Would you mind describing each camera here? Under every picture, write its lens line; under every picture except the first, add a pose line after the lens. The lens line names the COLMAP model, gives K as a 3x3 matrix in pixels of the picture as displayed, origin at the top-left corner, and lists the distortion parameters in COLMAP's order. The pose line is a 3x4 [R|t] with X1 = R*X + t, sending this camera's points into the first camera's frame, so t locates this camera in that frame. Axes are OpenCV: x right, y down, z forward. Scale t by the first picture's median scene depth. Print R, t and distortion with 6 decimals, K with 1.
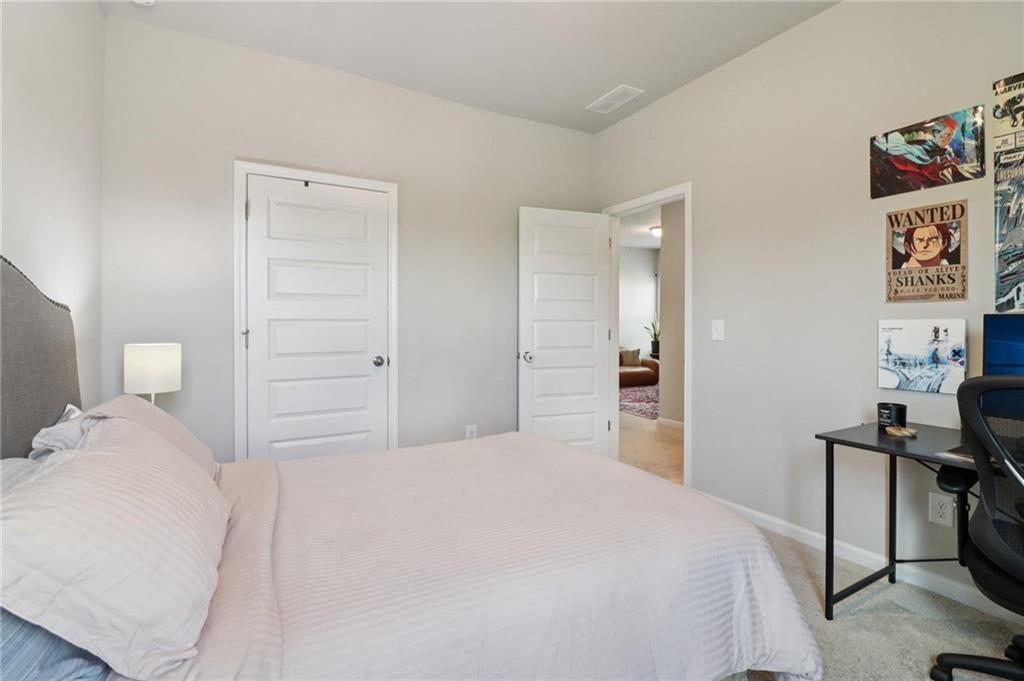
lens RADIAL K [[480.3, 0, 511.7], [0, 480.3, 325.4], [0, 0, 1]] dist [0.003822, -0.015673]
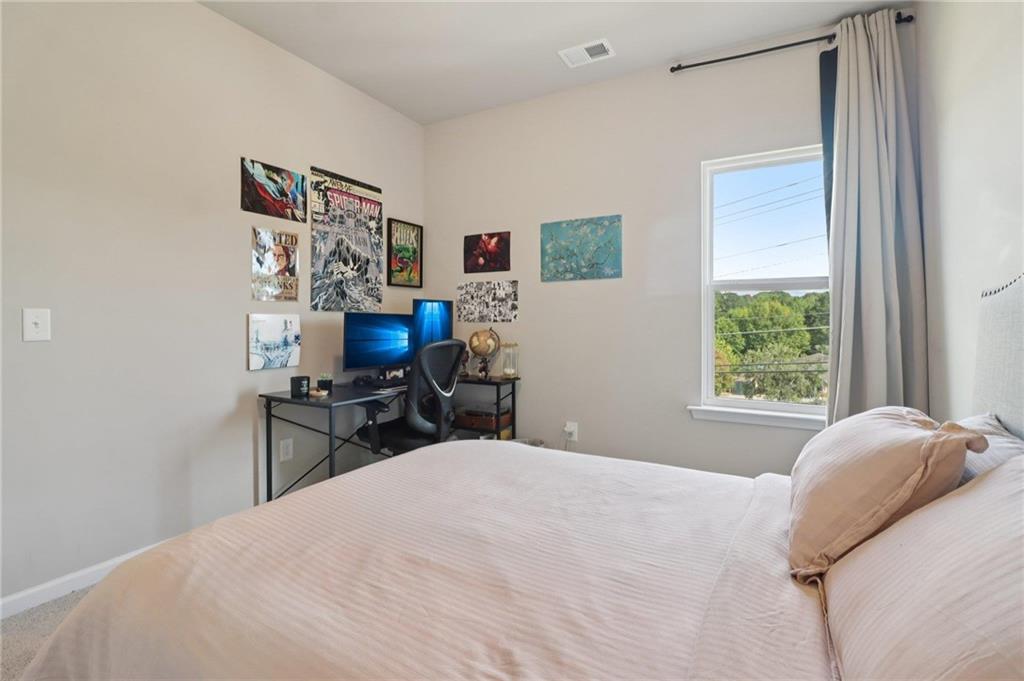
lens RADIAL K [[478.2, 0, 510.1], [0, 478.2, 321.3], [0, 0, 1]] dist [0.001380, -0.013209]
pose [[-0.522164, 0.001016, 0.852844, -0.648694], [0.000320, 0.999999, -0.000996, 0.009531], [-0.852845, -0.000248, -0.522165, 1.174929]]
